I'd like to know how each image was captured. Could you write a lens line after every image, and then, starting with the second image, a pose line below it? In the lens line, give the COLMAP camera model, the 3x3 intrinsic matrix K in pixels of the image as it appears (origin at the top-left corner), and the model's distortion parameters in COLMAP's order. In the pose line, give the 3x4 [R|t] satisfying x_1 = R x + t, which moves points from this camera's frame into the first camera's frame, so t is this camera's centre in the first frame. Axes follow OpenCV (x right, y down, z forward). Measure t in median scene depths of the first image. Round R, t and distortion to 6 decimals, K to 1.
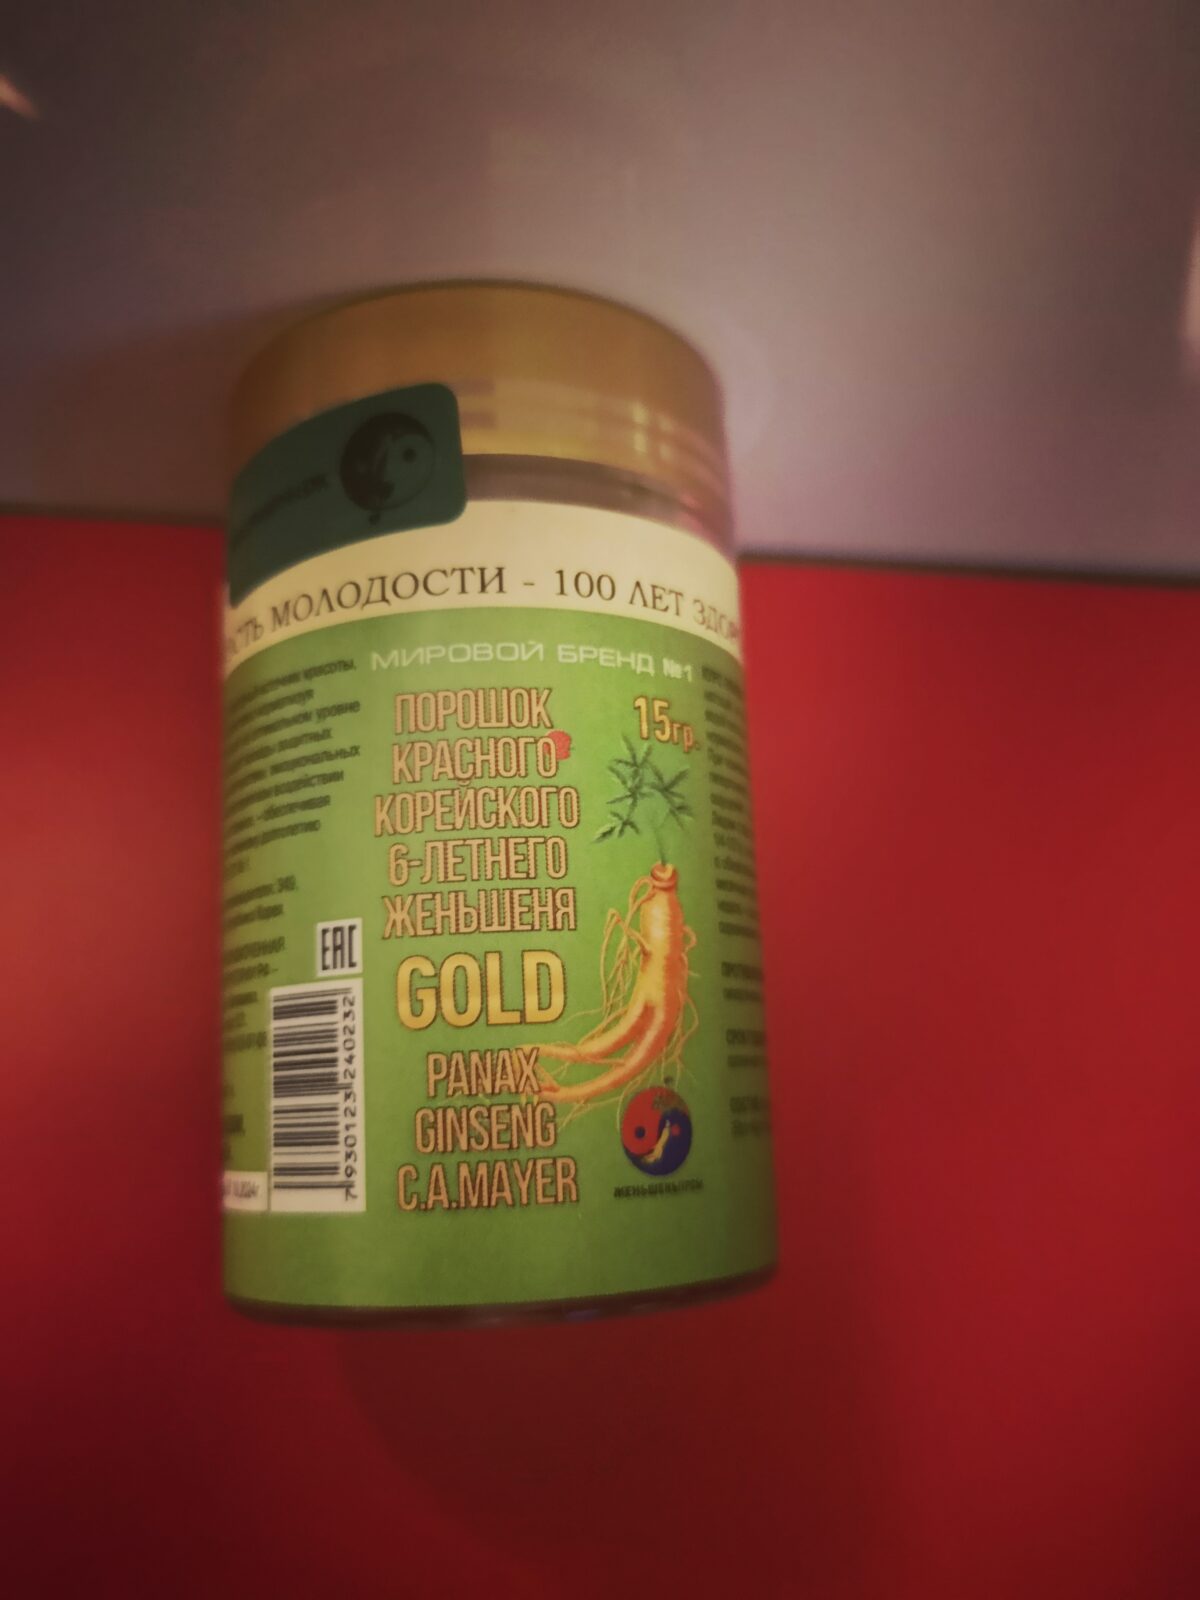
lens RADIAL K [[1421.8, 0, 584.8], [0, 1421.8, 794.8], [0, 0, 1]] dist [0.031445, -0.014084]
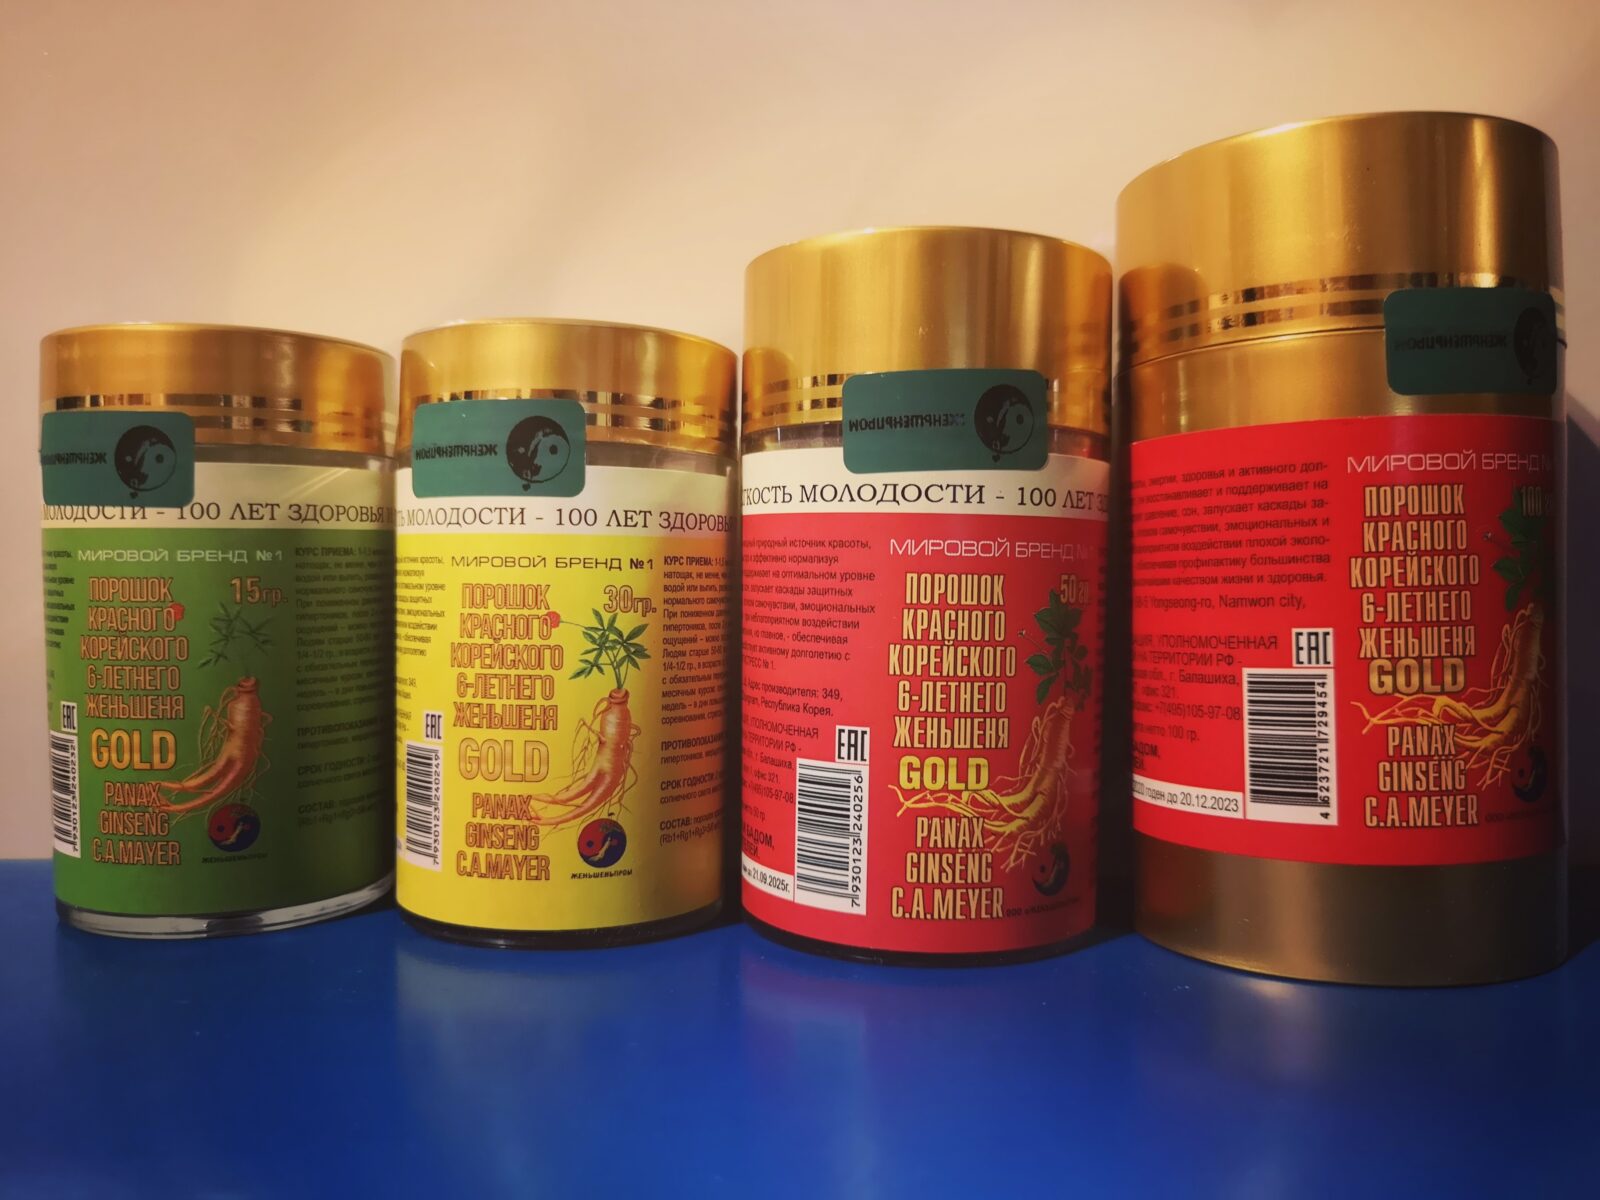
lens RADIAL K [[1421.8, 0, 807.6], [0, 1421.8, 586.7], [0, 0, 1]] dist [0.031445, -0.014084]
pose [[0.976535, 0.064706, -0.205411, 0.611739], [-0.013379, 0.970181, 0.242011, -0.478357], [0.214945, -0.233584, 0.948281, -0.517731]]
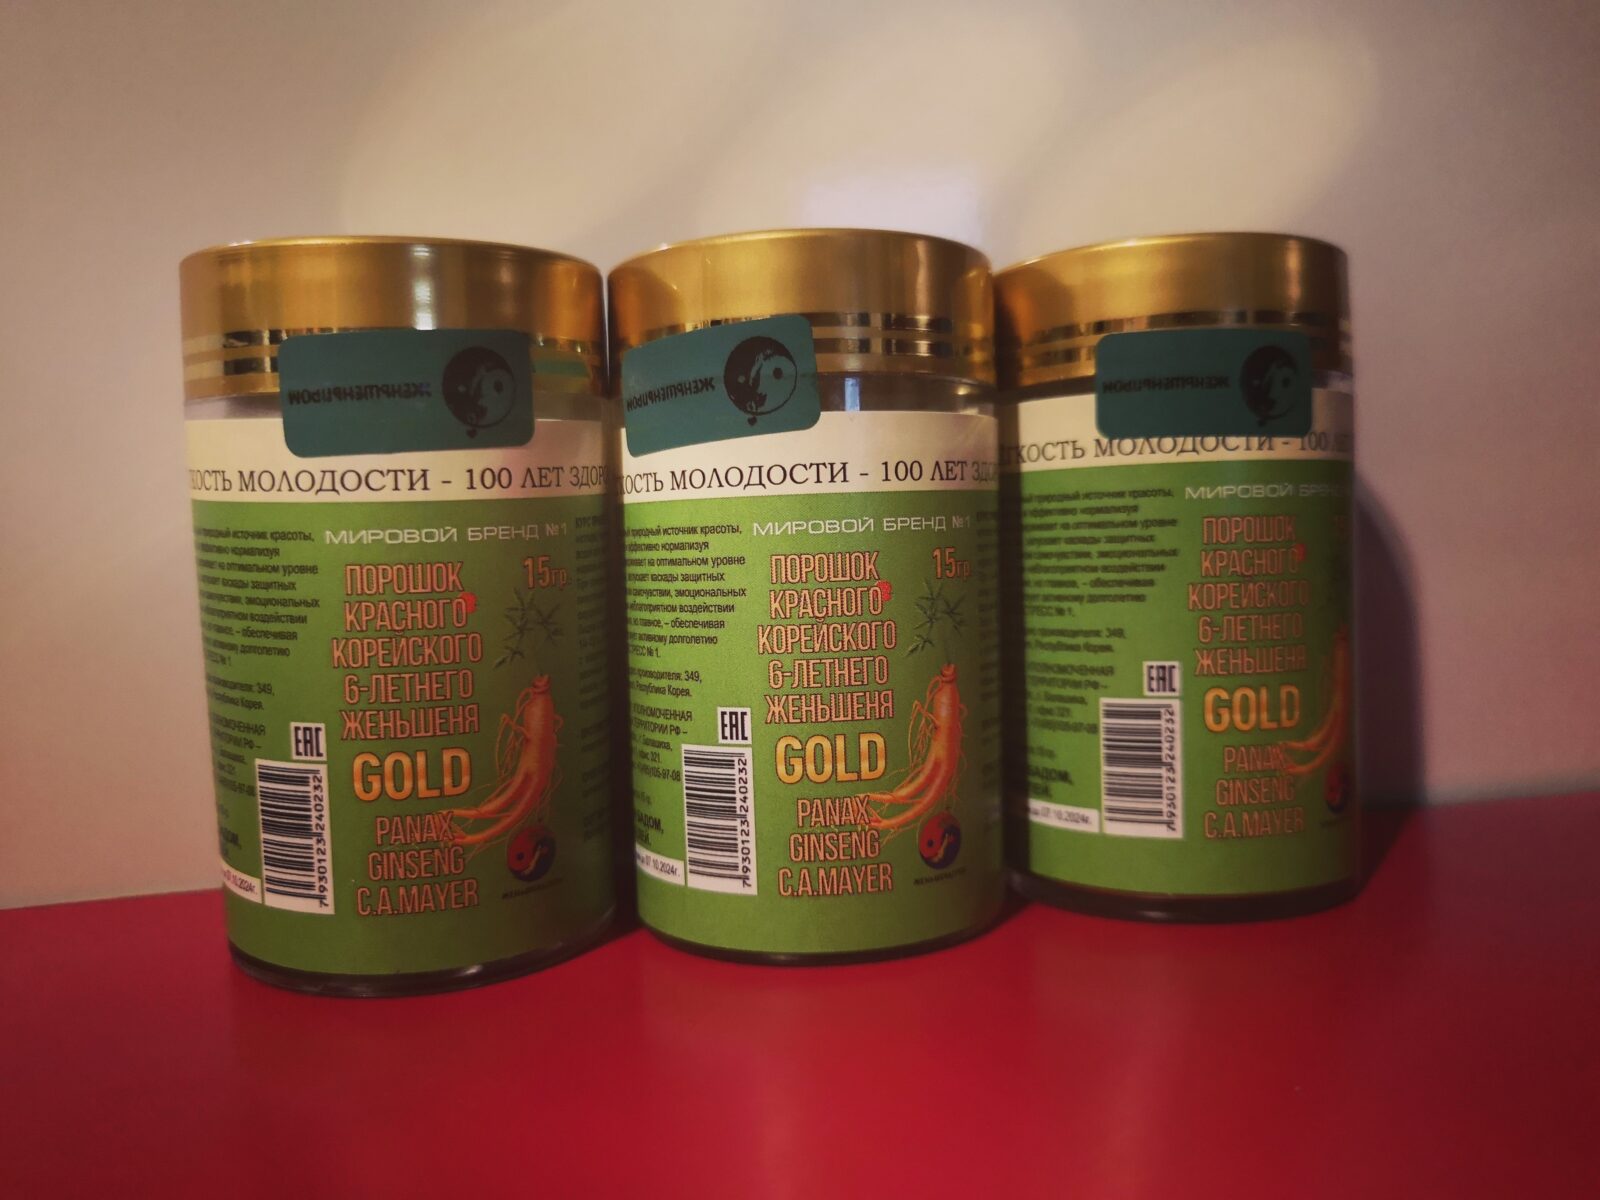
lens RADIAL K [[1421.8, 0, 769.7], [0, 1421.8, 619.9], [0, 0, 1]] dist [0.031445, -0.014084]
pose [[0.999297, 0.008353, 0.036555, -0.184768], [-0.017602, 0.965280, 0.260625, -0.377983], [-0.033109, -0.261085, 0.964748, -0.401796]]
